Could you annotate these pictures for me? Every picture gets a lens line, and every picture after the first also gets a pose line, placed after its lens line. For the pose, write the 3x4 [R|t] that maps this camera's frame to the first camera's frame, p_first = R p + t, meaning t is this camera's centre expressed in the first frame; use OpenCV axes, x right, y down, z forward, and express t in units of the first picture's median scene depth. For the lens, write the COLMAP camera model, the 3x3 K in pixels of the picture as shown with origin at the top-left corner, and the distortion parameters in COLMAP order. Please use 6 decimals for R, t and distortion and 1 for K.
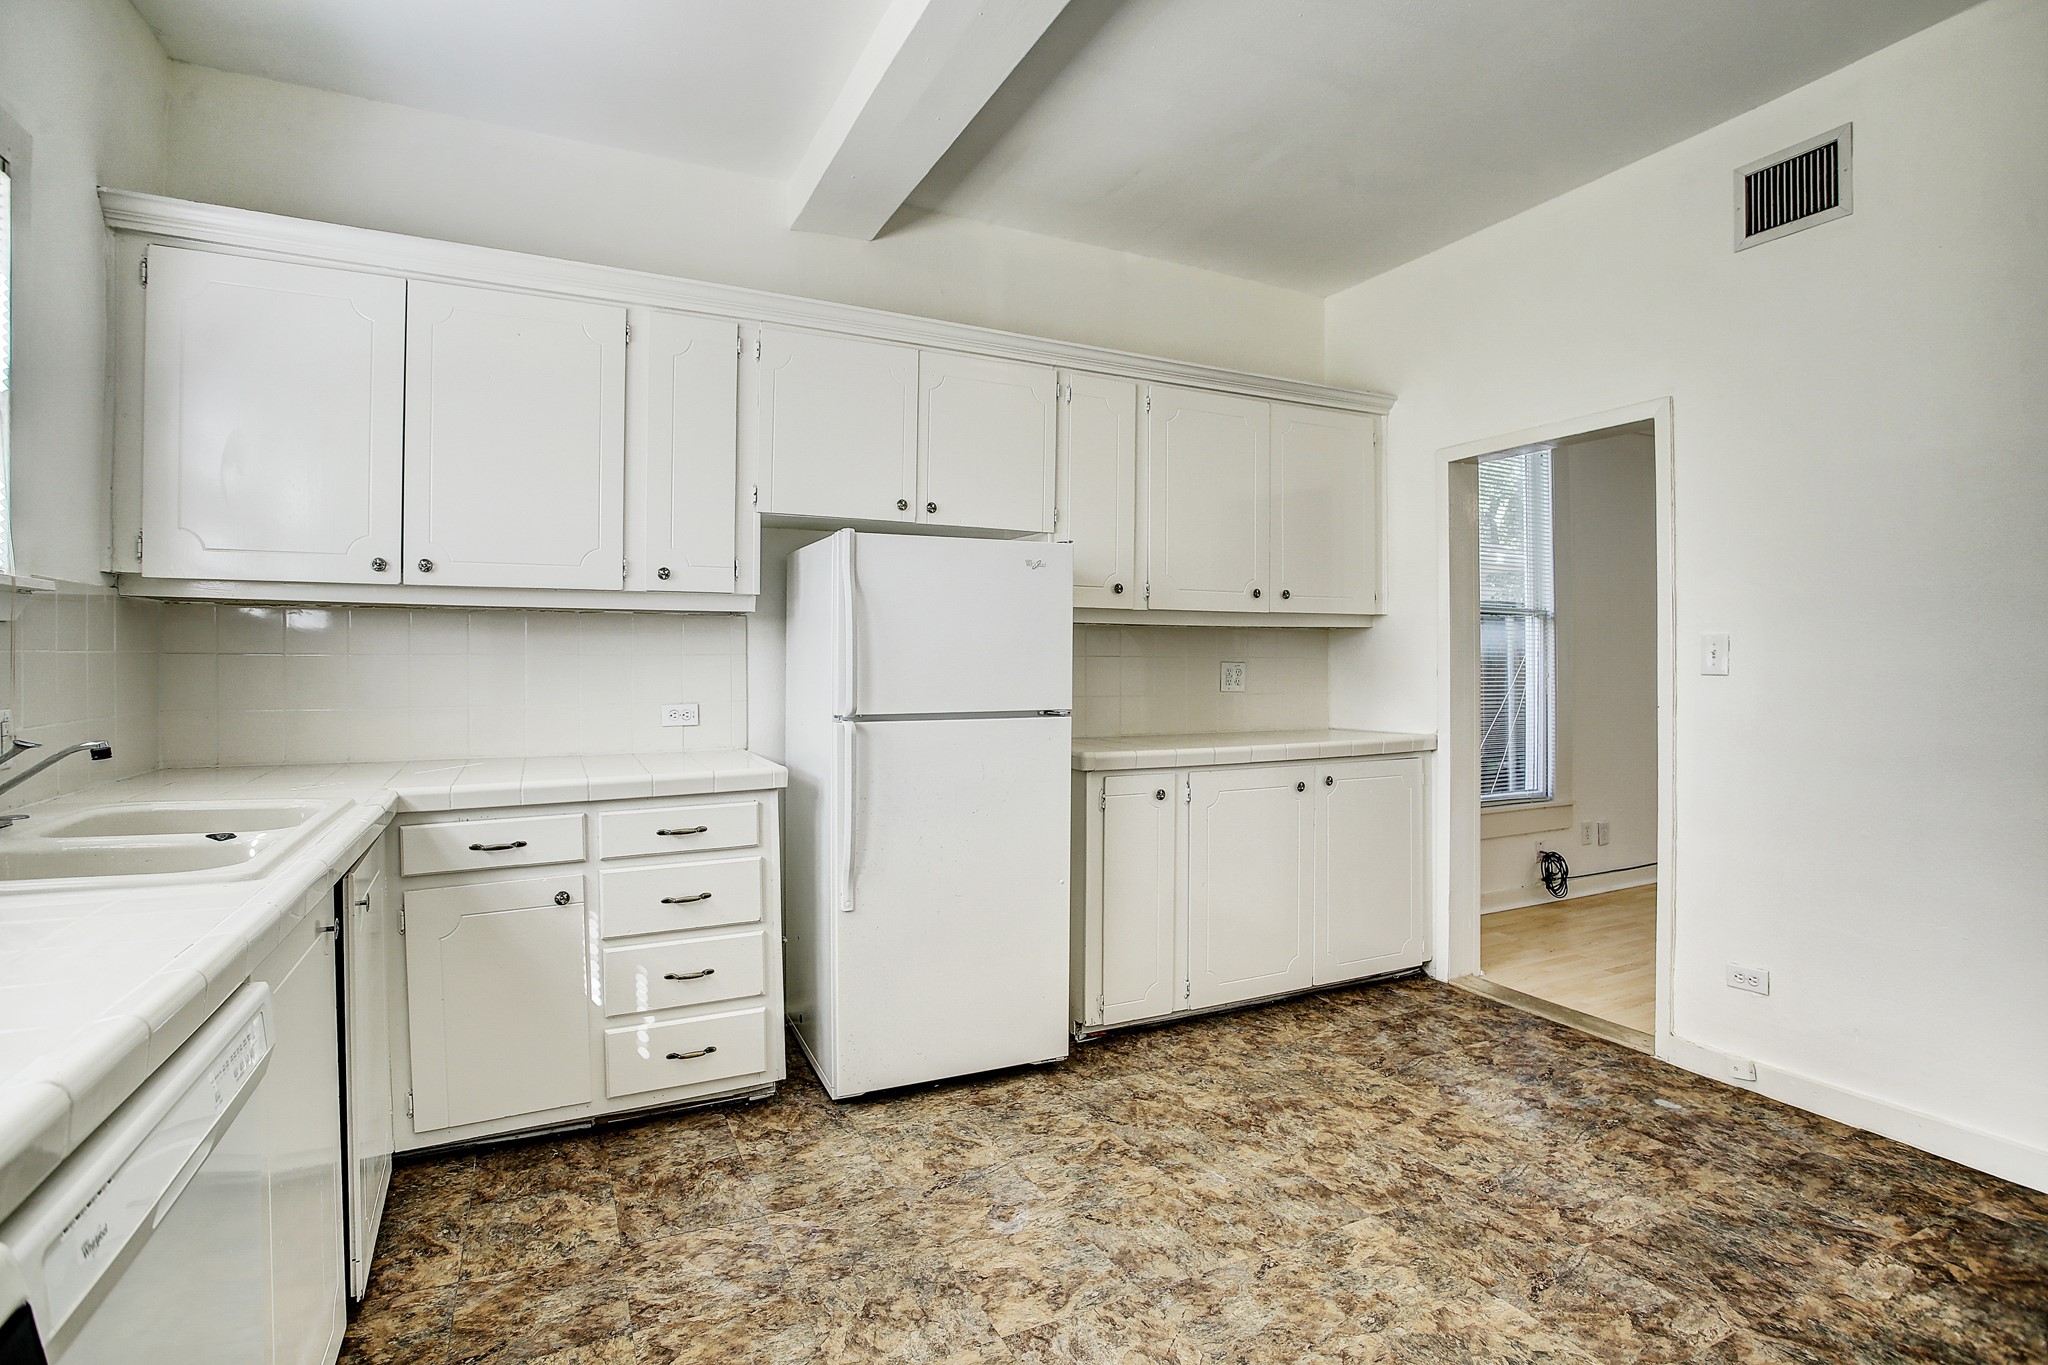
lens RADIAL K [[1011.1, 0, 1034.1], [0, 1011.1, 658.9], [0, 0, 1]] dist [-0.084600, 0.035797]
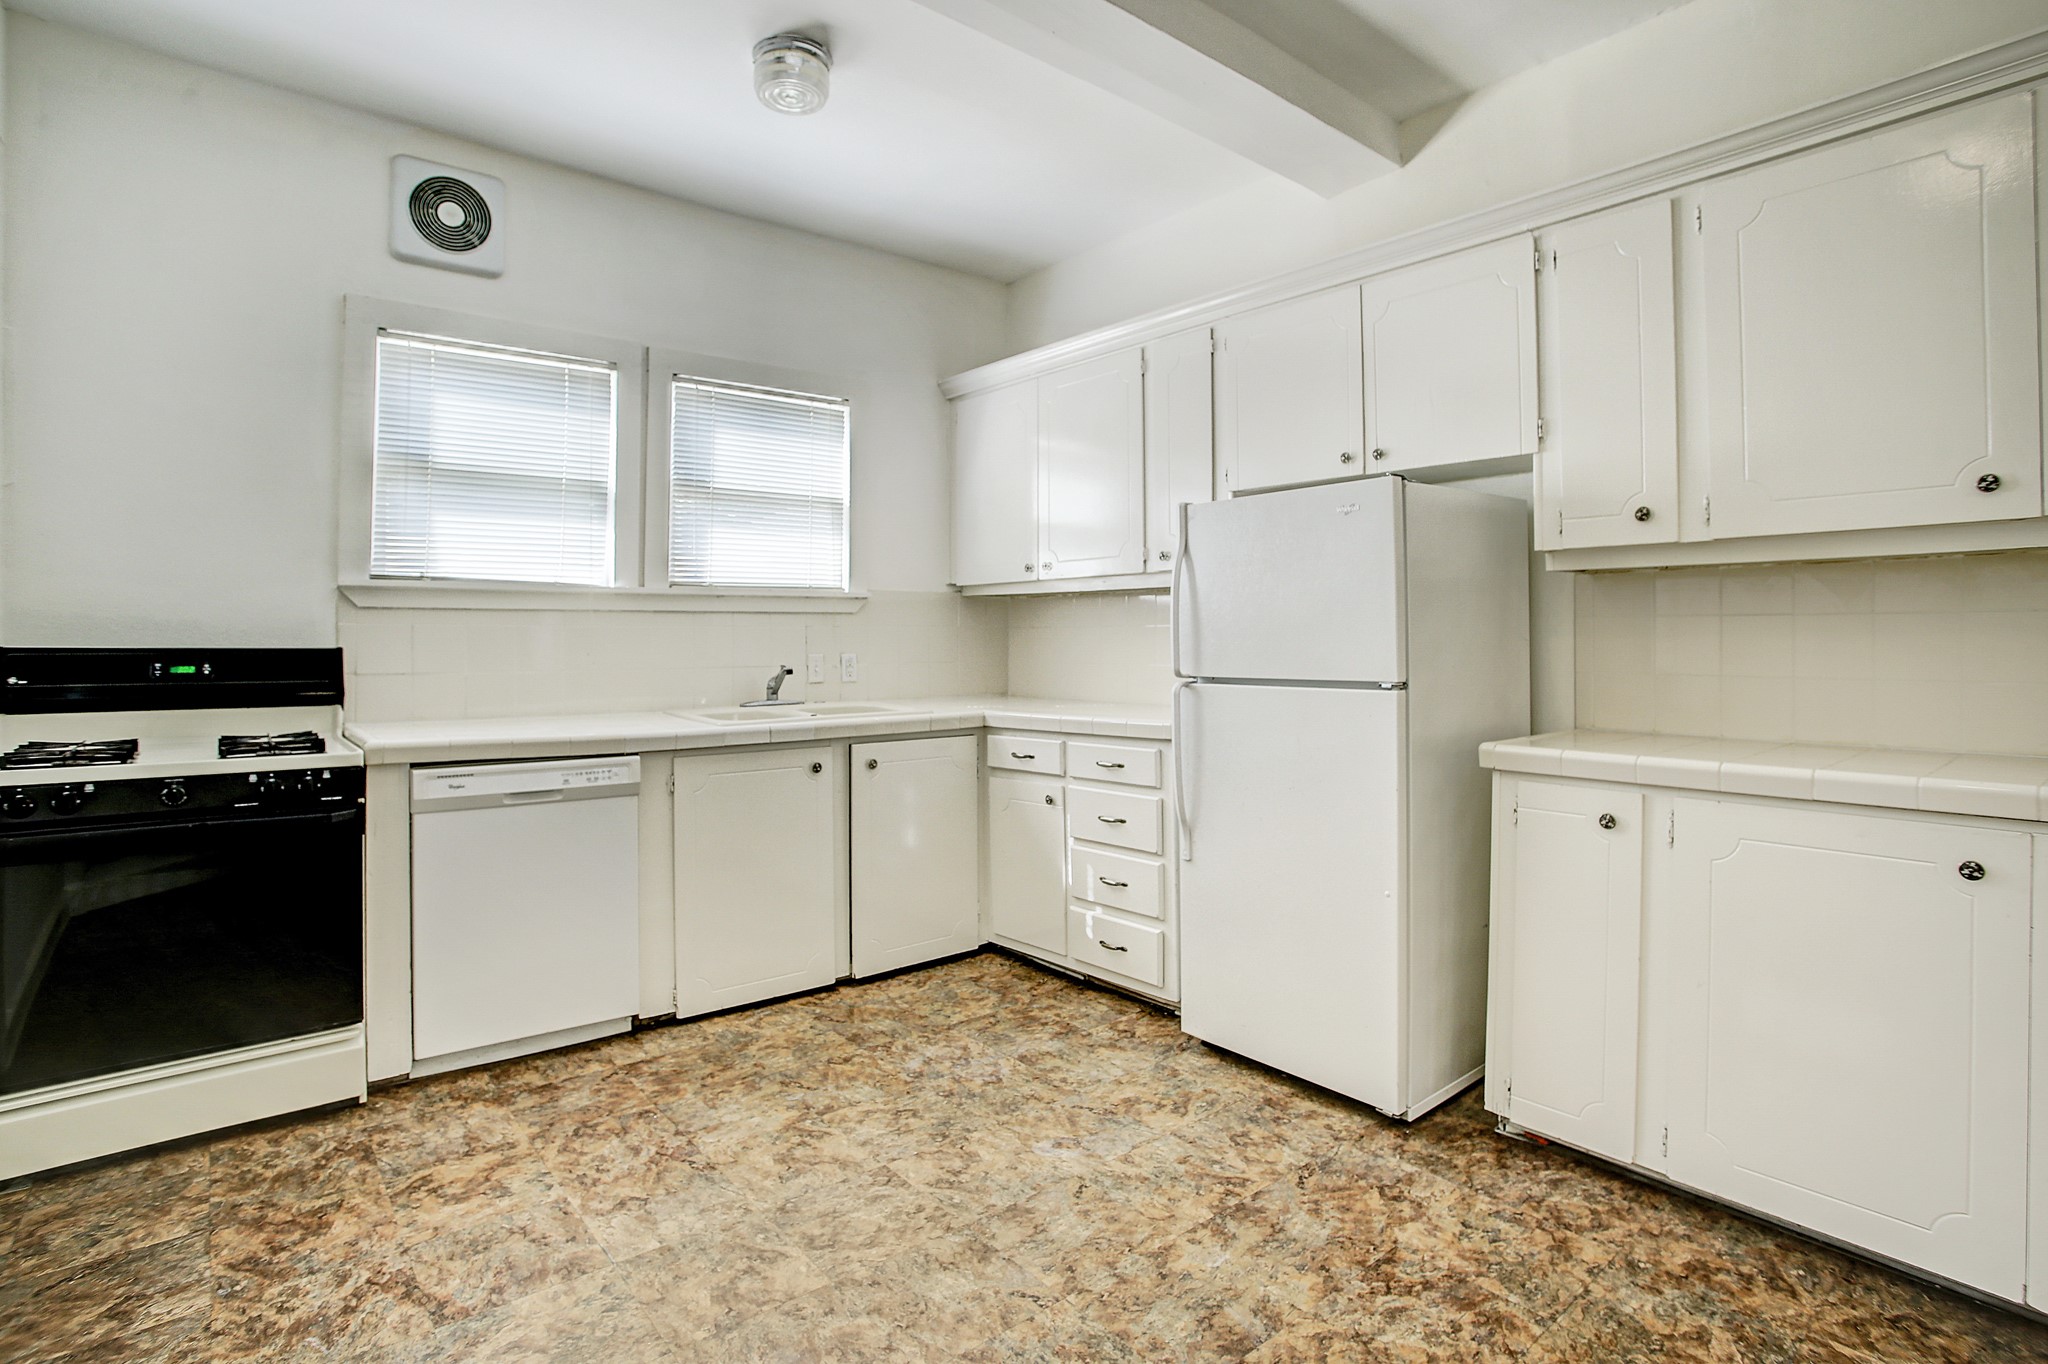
lens RADIAL K [[1011.1, 0, 1034.1], [0, 1011.1, 658.4], [0, 0, 1]] dist [-0.084600, 0.035797]
pose [[0.230892, 0.011931, -0.972906, 0.862539], [0.000709, 0.999922, 0.012431, 0.024431], [0.972979, -0.003560, 0.230865, 0.630209]]
